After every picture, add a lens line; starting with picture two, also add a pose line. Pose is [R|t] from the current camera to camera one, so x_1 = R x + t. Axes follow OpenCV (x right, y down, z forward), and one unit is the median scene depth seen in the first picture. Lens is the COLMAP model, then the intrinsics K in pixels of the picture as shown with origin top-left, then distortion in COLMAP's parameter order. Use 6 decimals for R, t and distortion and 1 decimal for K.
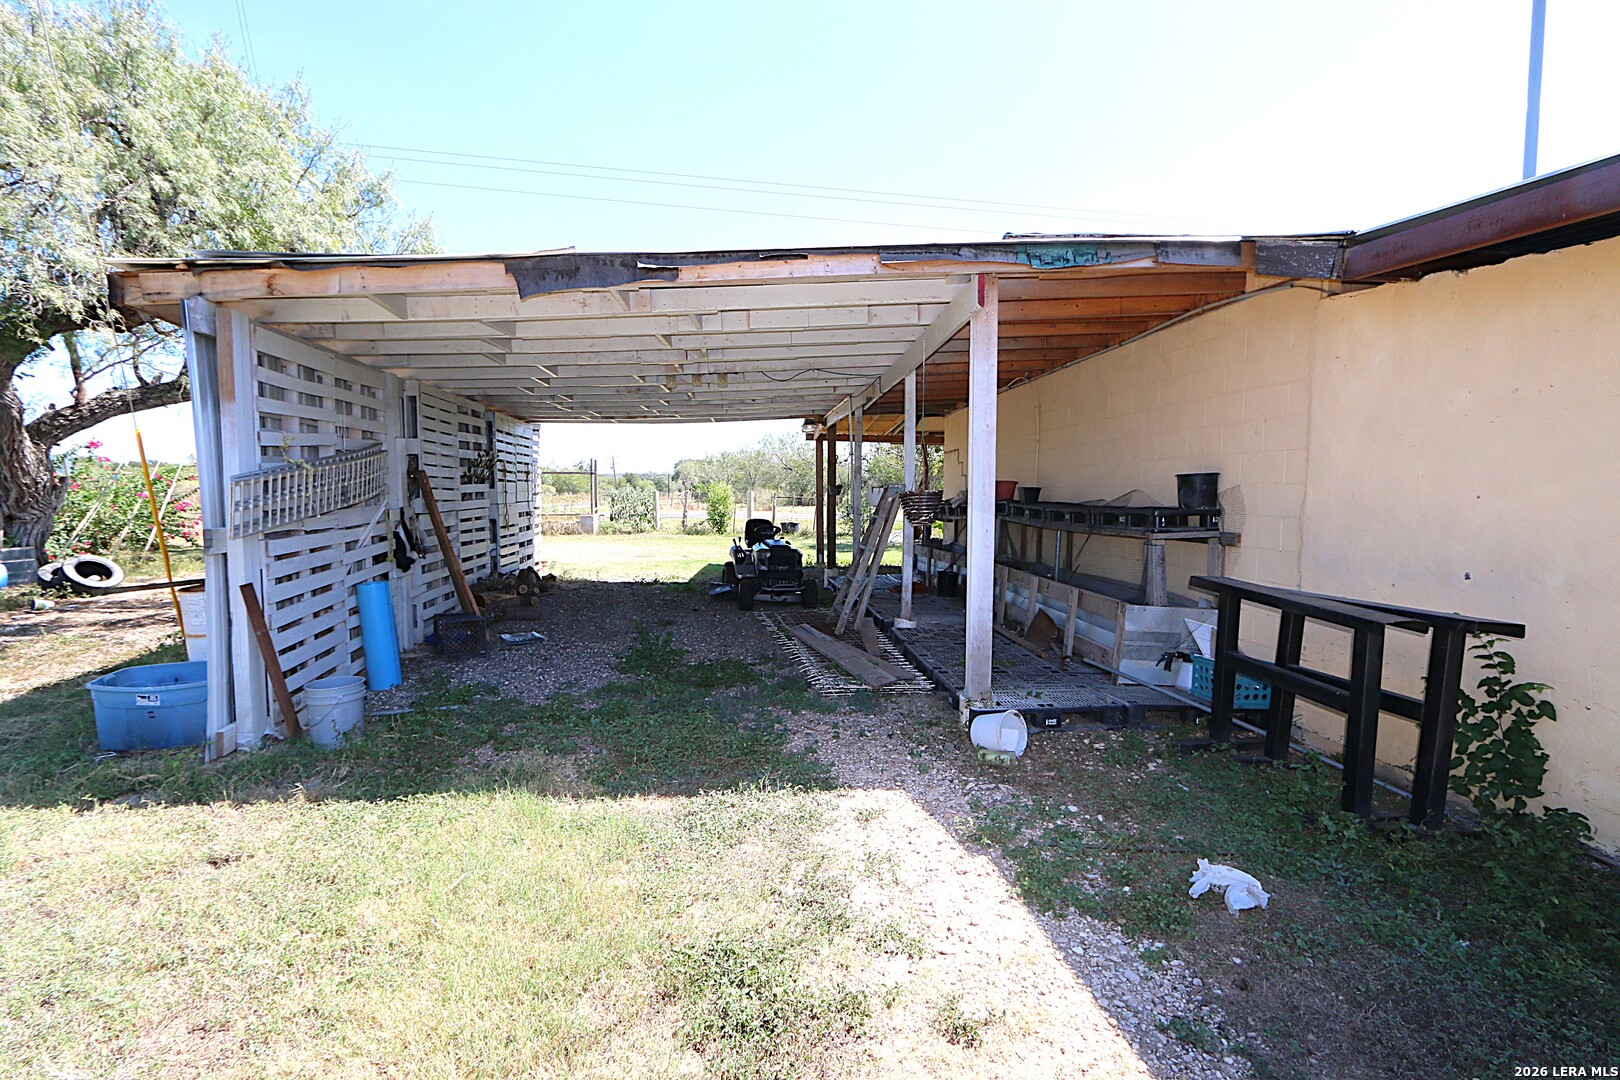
lens RADIAL K [[764.0, 0, 808.7], [0, 764.0, 544.8], [0, 0, 1]] dist [-0.000330, 0.000019]
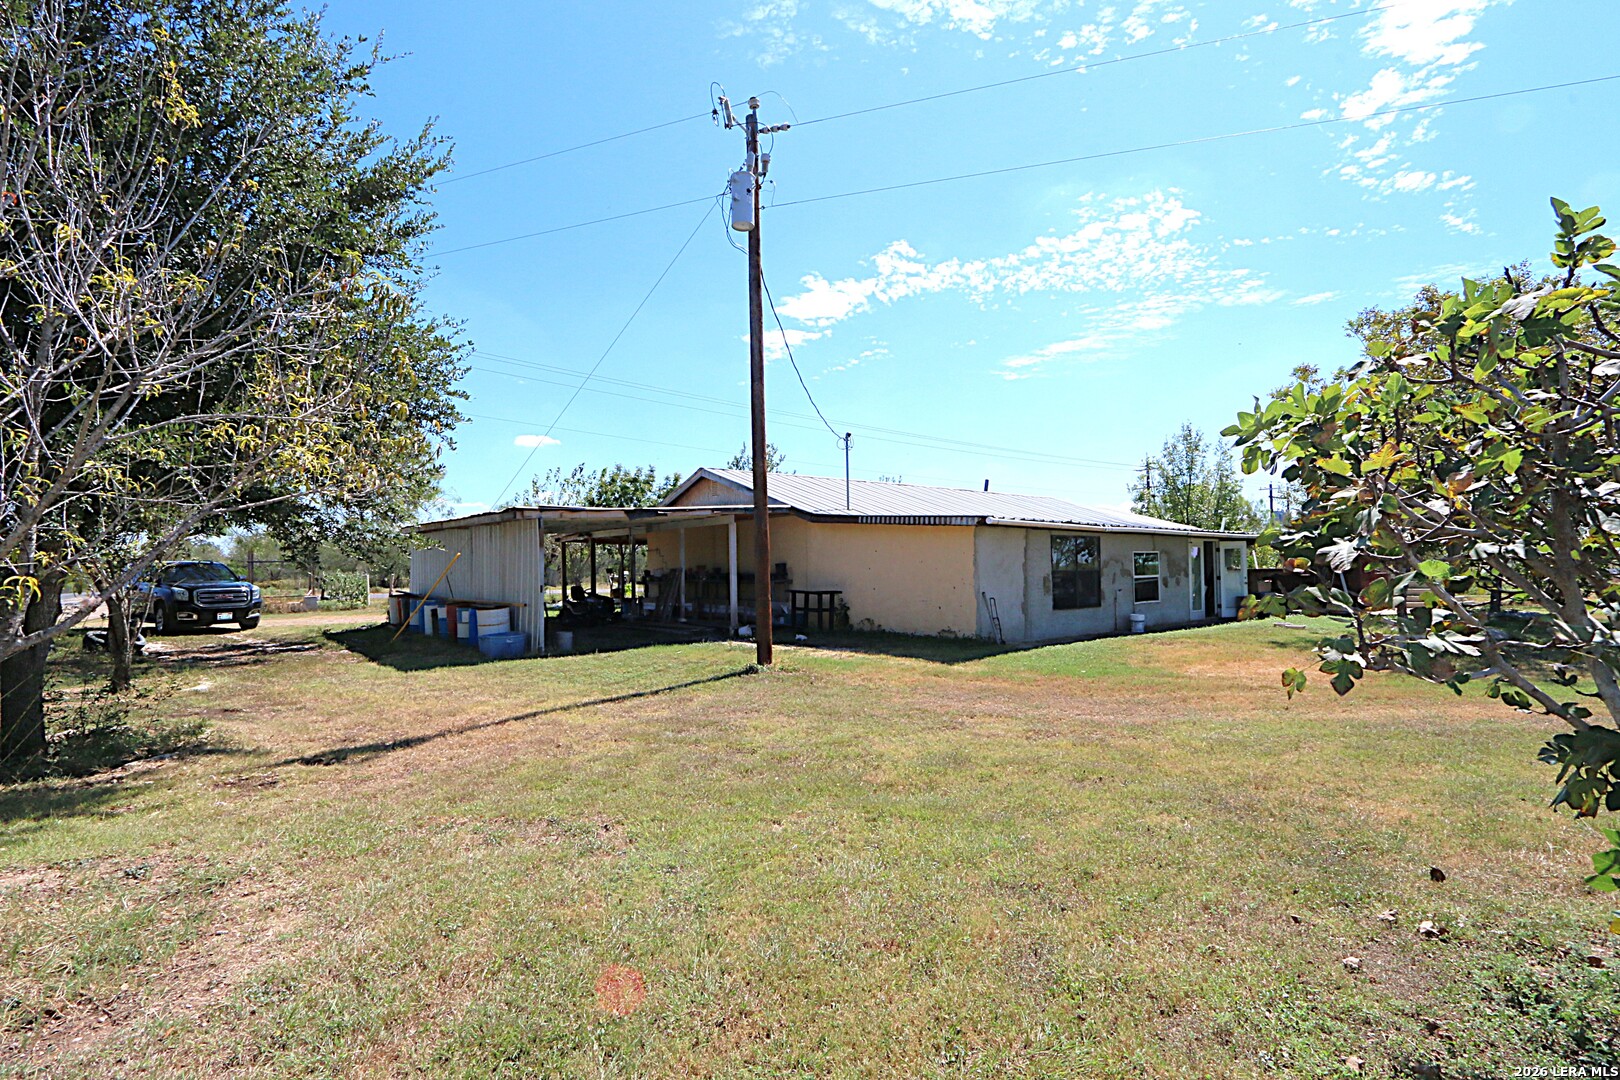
lens RADIAL K [[764.0, 0, 809.3], [0, 764.0, 545.5], [0, 0, 1]] dist [-0.000330, 0.000019]
pose [[0.836988, -0.001137, 0.547220, -1.935689], [0.060039, 0.994152, -0.089765, 0.221973], [-0.543918, 0.107987, 0.832161, -2.968040]]
